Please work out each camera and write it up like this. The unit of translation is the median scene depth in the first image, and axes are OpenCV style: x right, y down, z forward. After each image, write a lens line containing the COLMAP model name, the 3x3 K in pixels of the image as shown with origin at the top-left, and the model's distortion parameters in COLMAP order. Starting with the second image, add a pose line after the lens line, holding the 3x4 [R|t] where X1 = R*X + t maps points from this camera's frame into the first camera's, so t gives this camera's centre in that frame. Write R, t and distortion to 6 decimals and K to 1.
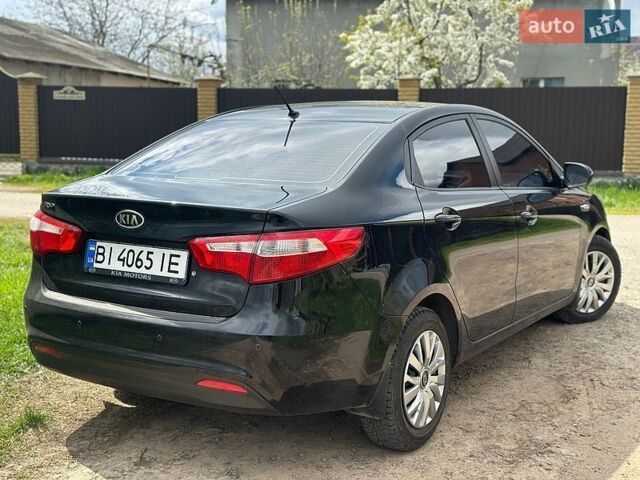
lens RADIAL K [[937.3, 0, 320.0], [0, 937.3, 240.0], [0, 0, 1]] dist [0.102831, 0.049818]
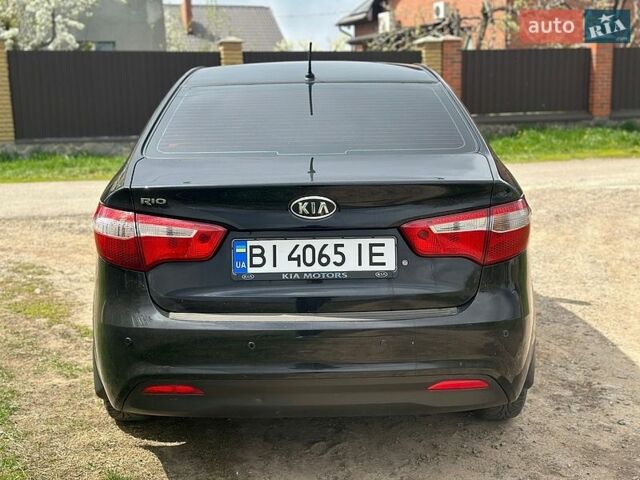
lens RADIAL K [[937.3, 0, 320.0], [0, 937.3, 240.0], [0, 0, 1]] dist [0.102831, 0.049818]
pose [[0.830334, -0.115494, 0.545167, -0.636174], [0.096215, 0.993308, 0.063889, -0.045084], [-0.548897, -0.000596, 0.835889, 0.313095]]
